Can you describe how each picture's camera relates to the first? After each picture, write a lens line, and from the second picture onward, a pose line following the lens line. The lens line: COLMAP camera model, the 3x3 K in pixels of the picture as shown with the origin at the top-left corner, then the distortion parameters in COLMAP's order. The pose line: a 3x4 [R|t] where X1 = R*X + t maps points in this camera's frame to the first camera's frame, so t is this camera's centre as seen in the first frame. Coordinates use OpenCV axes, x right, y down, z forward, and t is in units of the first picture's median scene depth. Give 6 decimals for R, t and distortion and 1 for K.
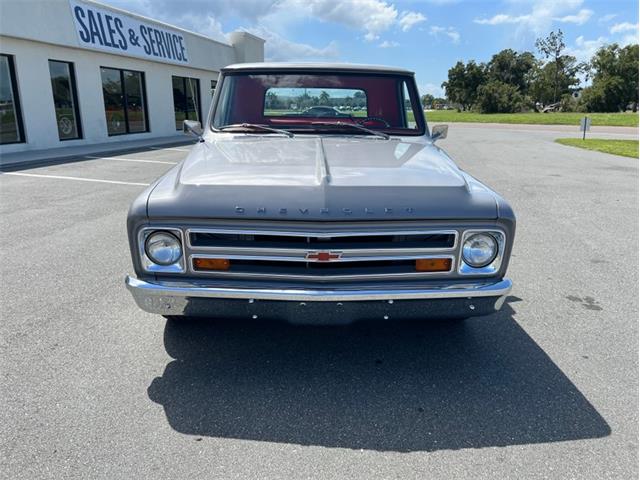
lens RADIAL K [[482.7, 0, 320.4], [0, 482.7, 238.2], [0, 0, 1]] dist [0.044481, -0.047131]
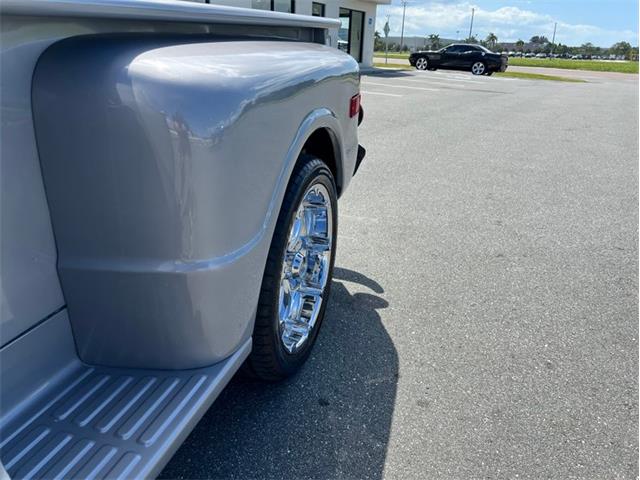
lens RADIAL K [[482.7, 0, 319.4], [0, 482.7, 237.9], [0, 0, 1]] dist [0.044481, -0.047131]
pose [[0.950015, 0.142889, -0.277587, 0.328246], [-0.113335, 0.986305, 0.119825, -0.218252], [0.290907, -0.082376, 0.953199, 1.144473]]
